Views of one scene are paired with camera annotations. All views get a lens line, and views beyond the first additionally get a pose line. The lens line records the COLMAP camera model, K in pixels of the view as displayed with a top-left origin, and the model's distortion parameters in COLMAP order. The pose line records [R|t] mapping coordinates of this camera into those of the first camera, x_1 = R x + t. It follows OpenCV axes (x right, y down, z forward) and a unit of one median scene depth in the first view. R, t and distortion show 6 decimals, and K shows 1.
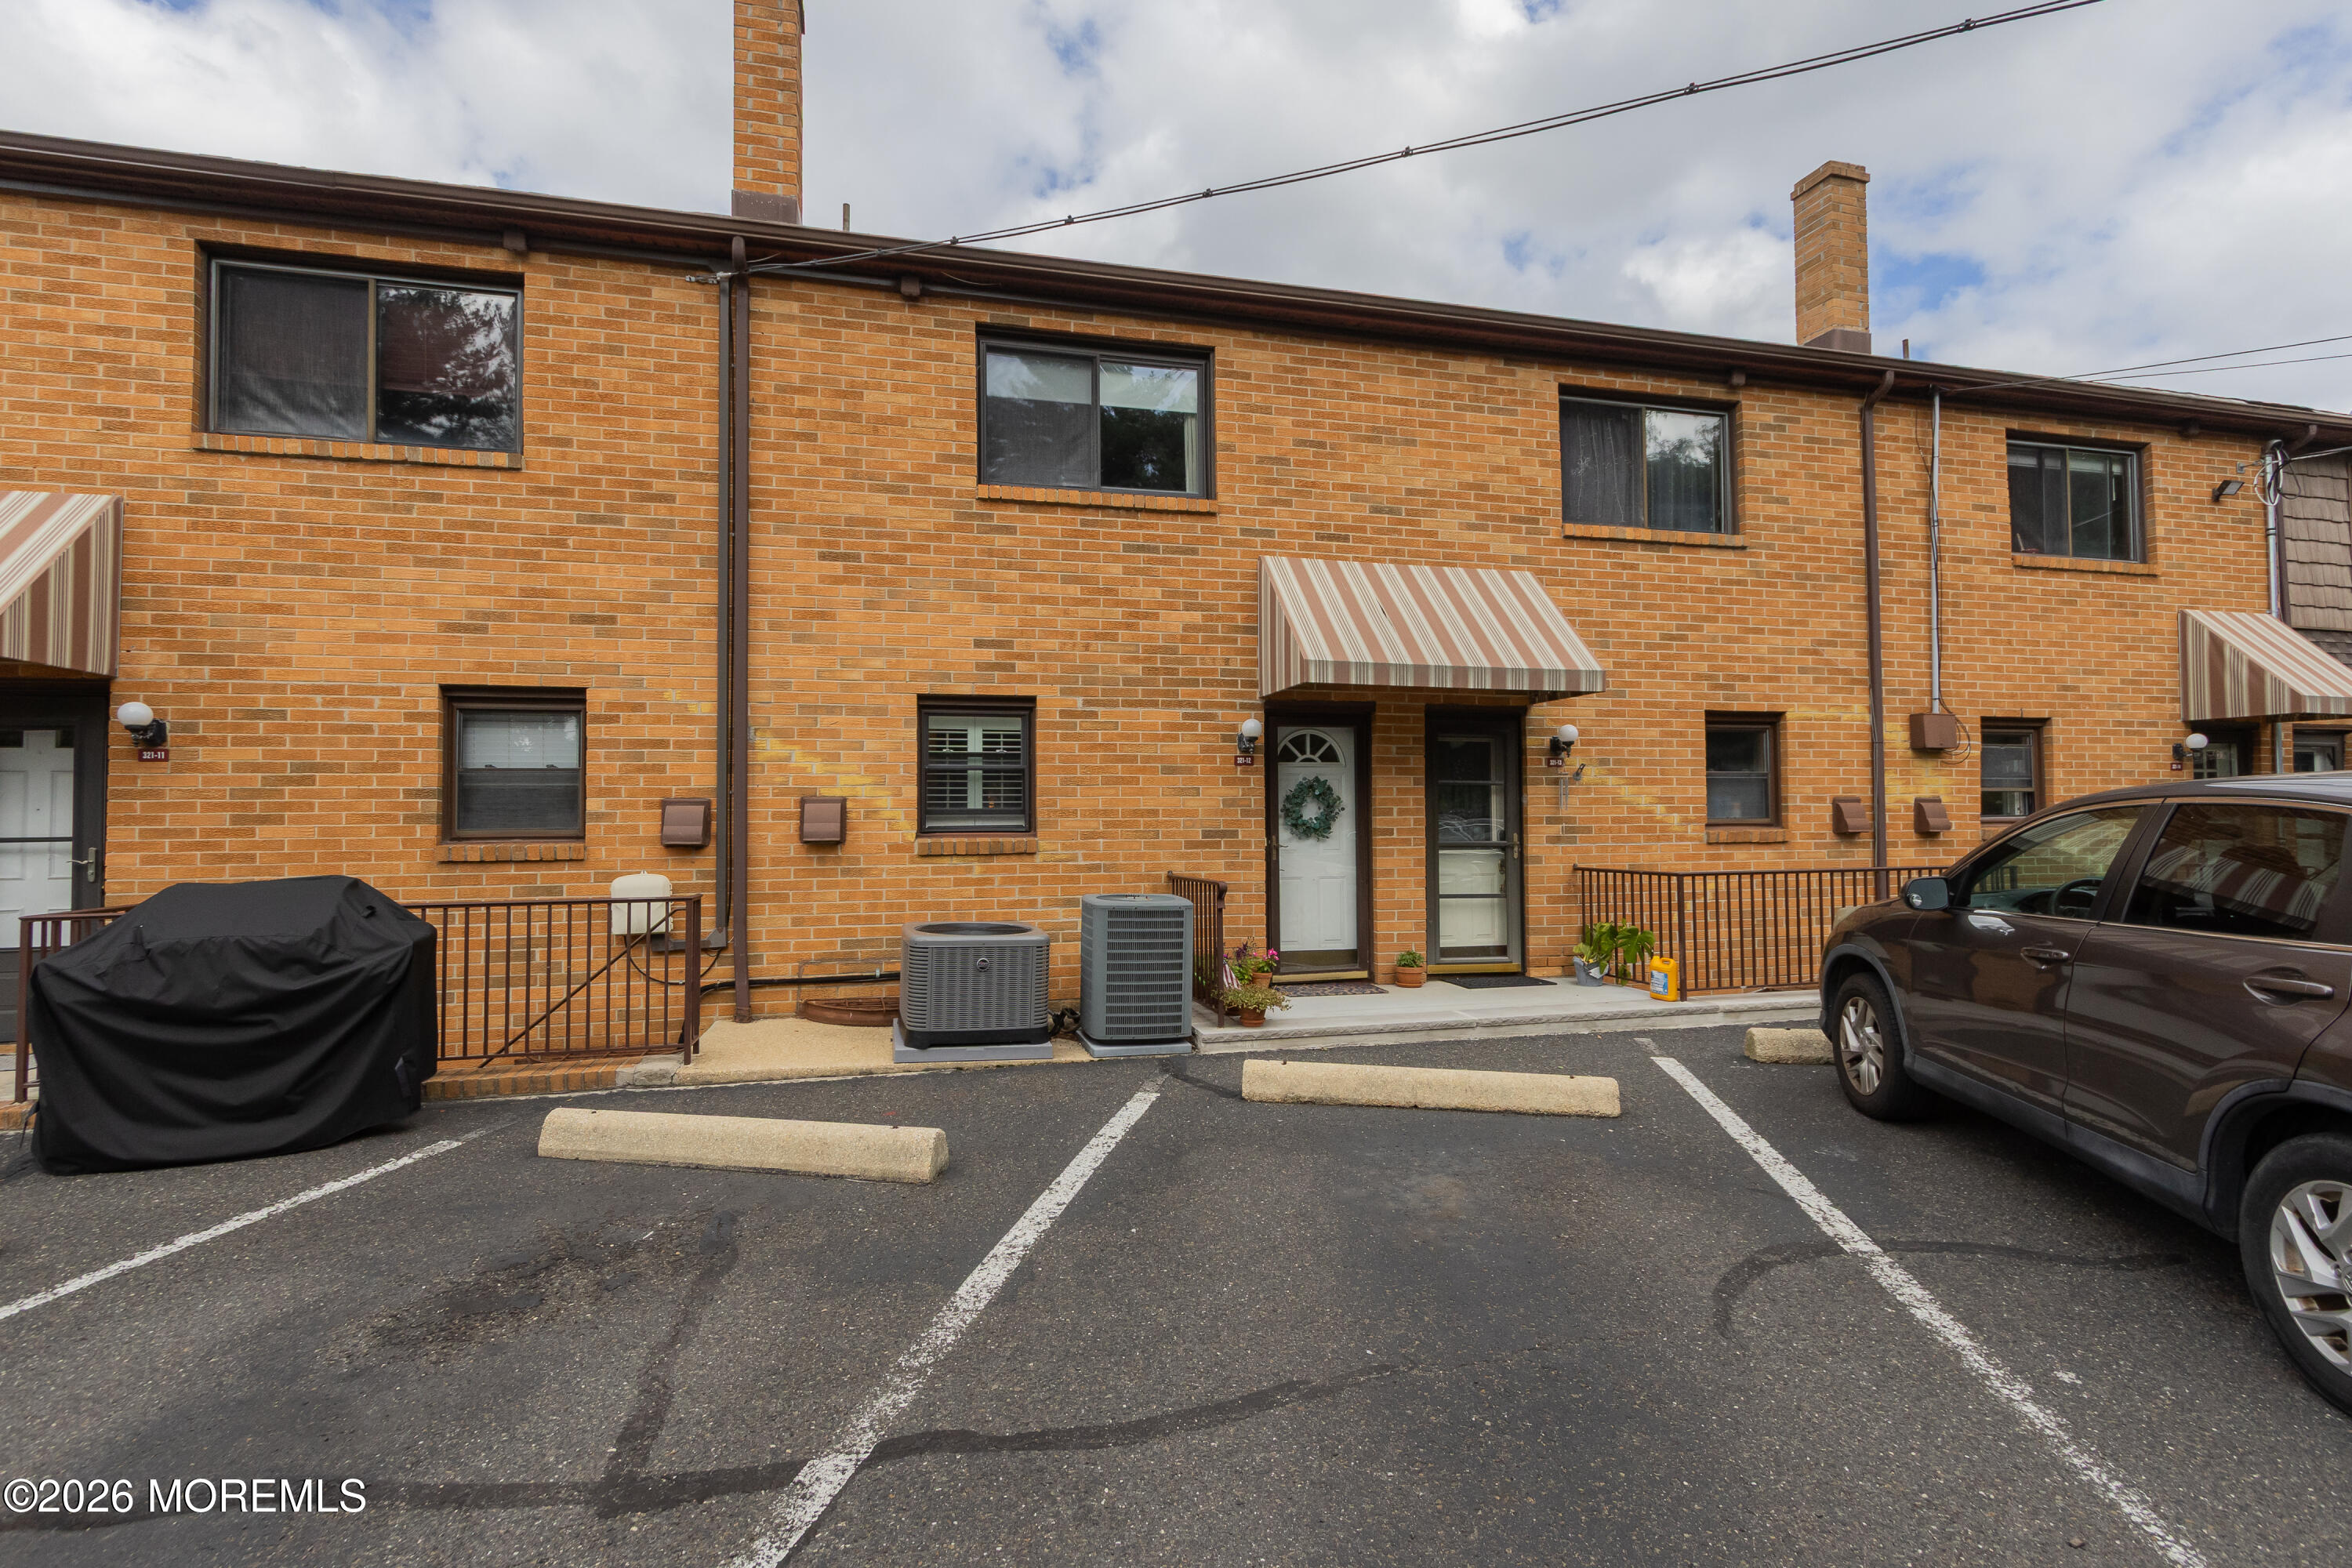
lens RADIAL K [[1072.5, 0, 1157.7], [0, 1072.5, 784.6], [0, 0, 1]] dist [0.004370, -0.000294]
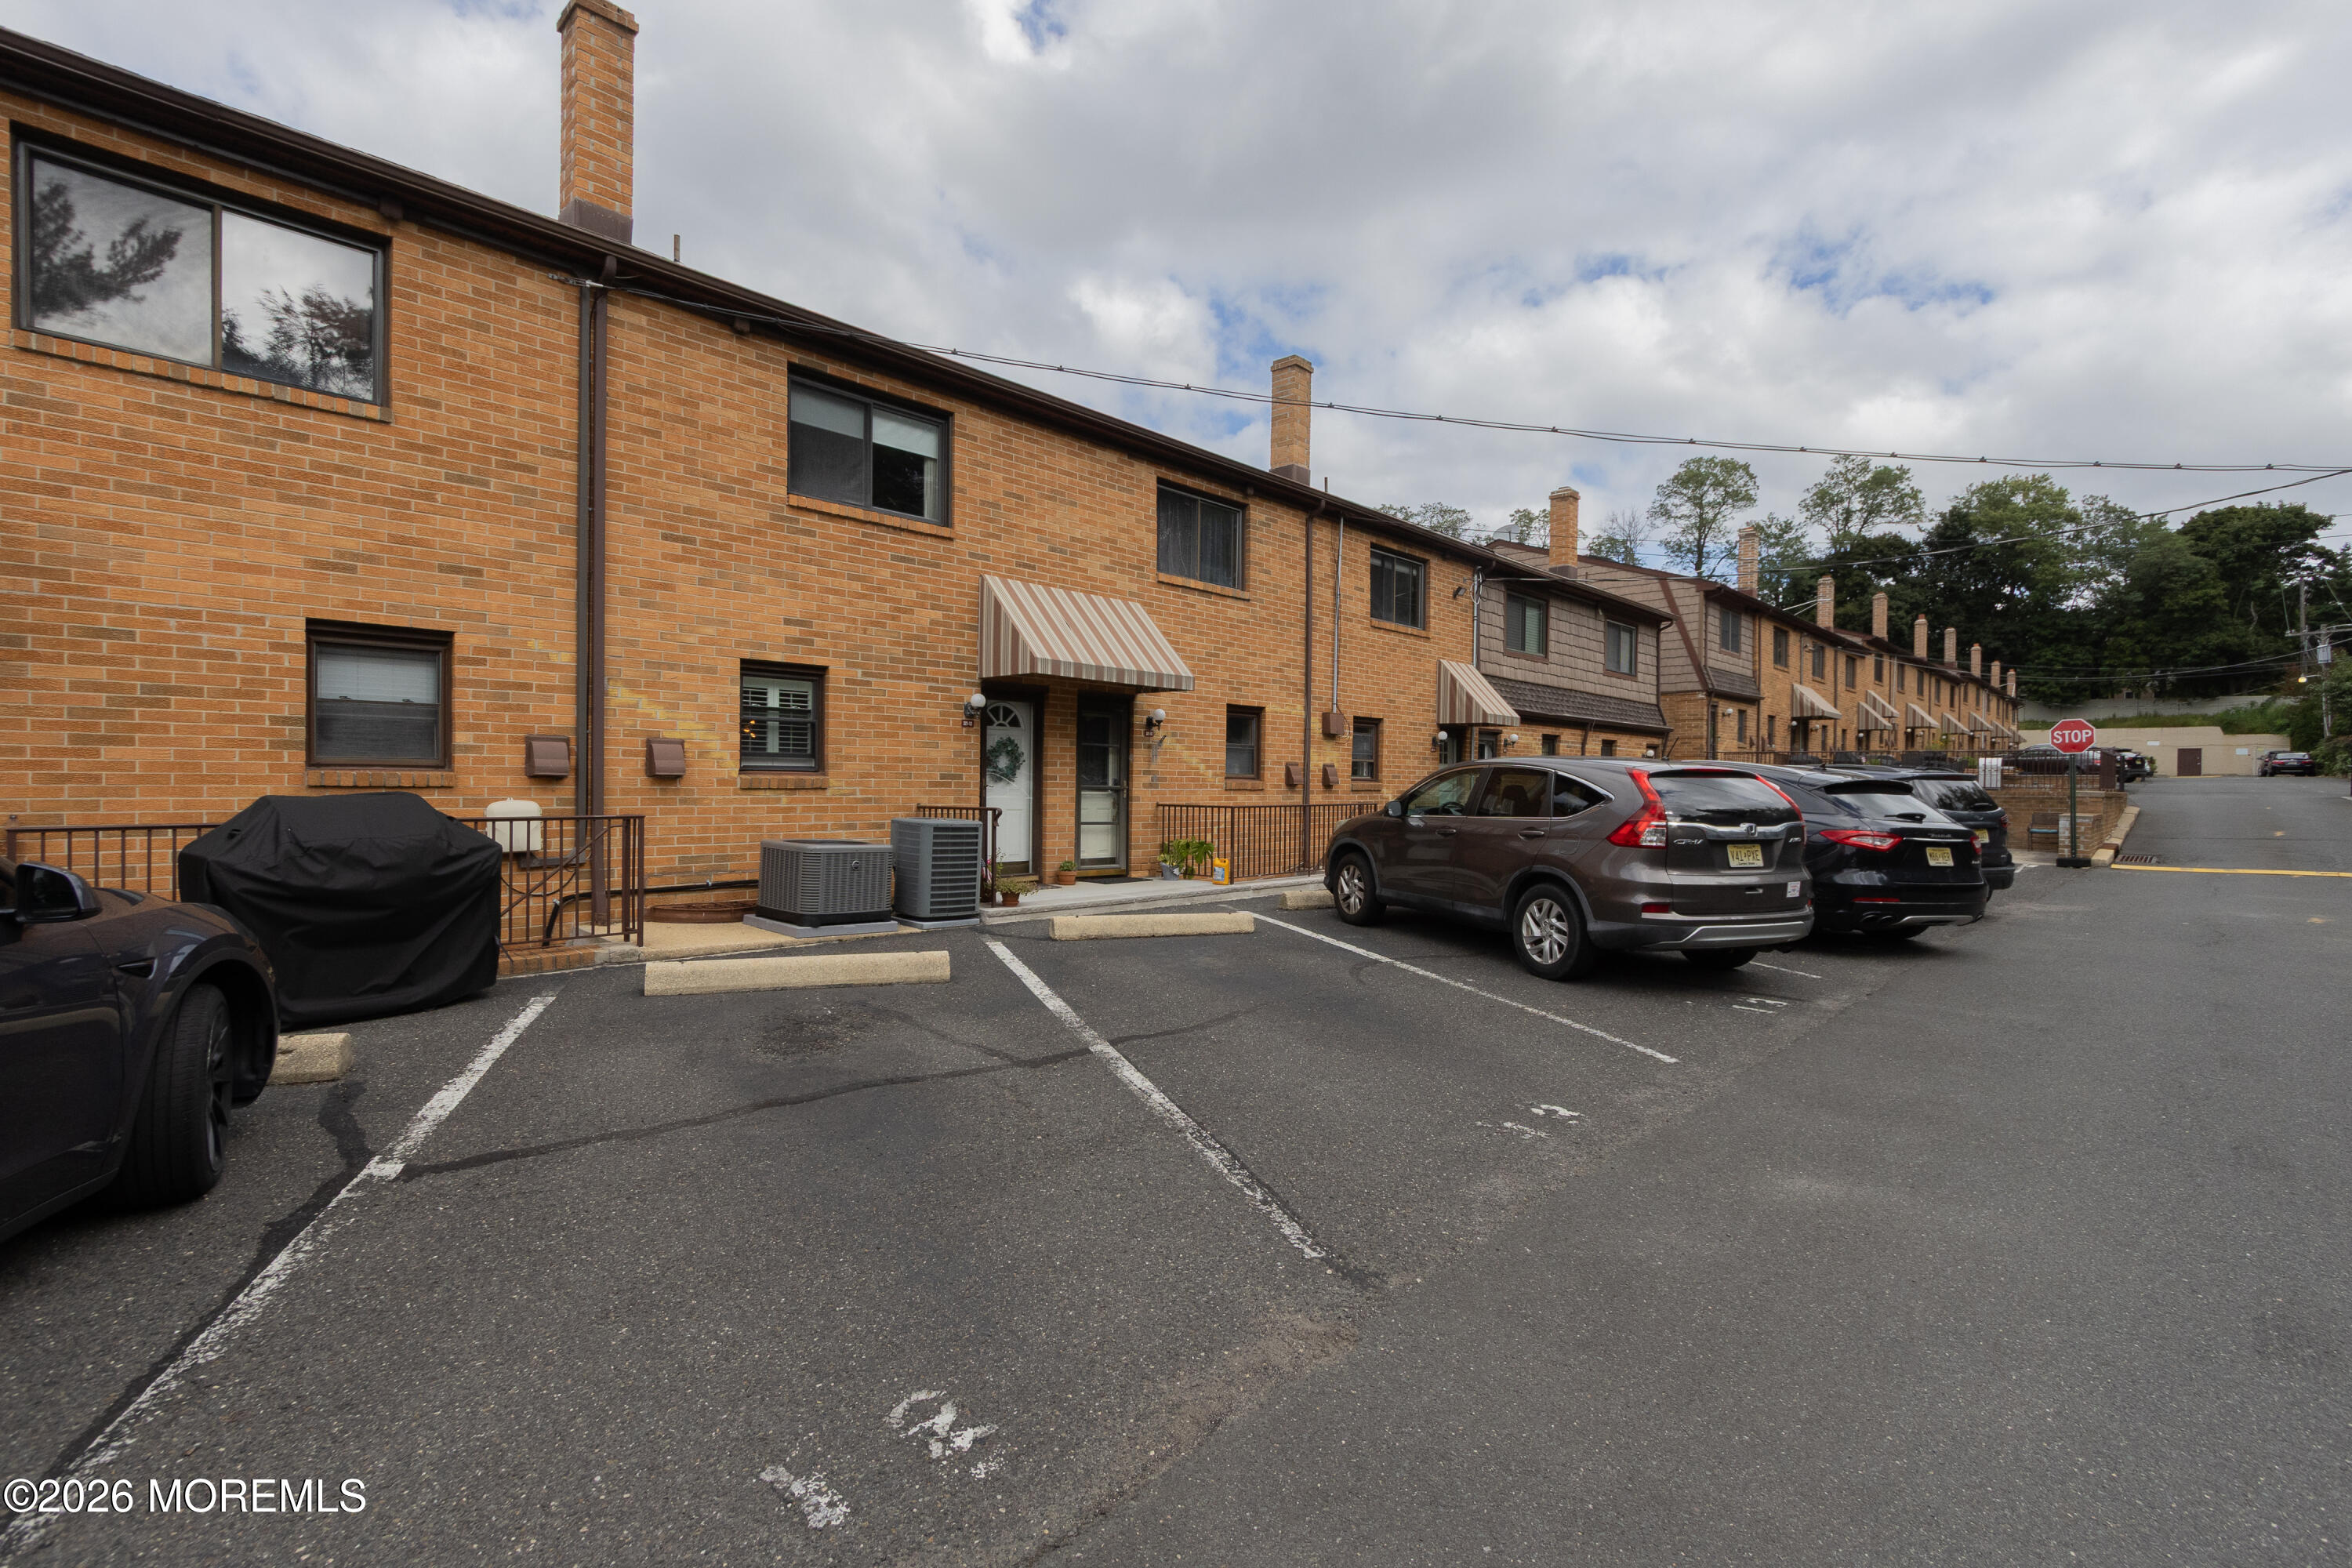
lens RADIAL K [[1072.5, 0, 1157.7], [0, 1072.5, 784.6], [0, 0, 1]] dist [0.004370, -0.000294]
pose [[0.846183, 0.015791, 0.532658, -0.469236], [-0.035666, 0.998998, 0.027044, 0.010441], [-0.531697, -0.041882, 0.845899, -0.306265]]
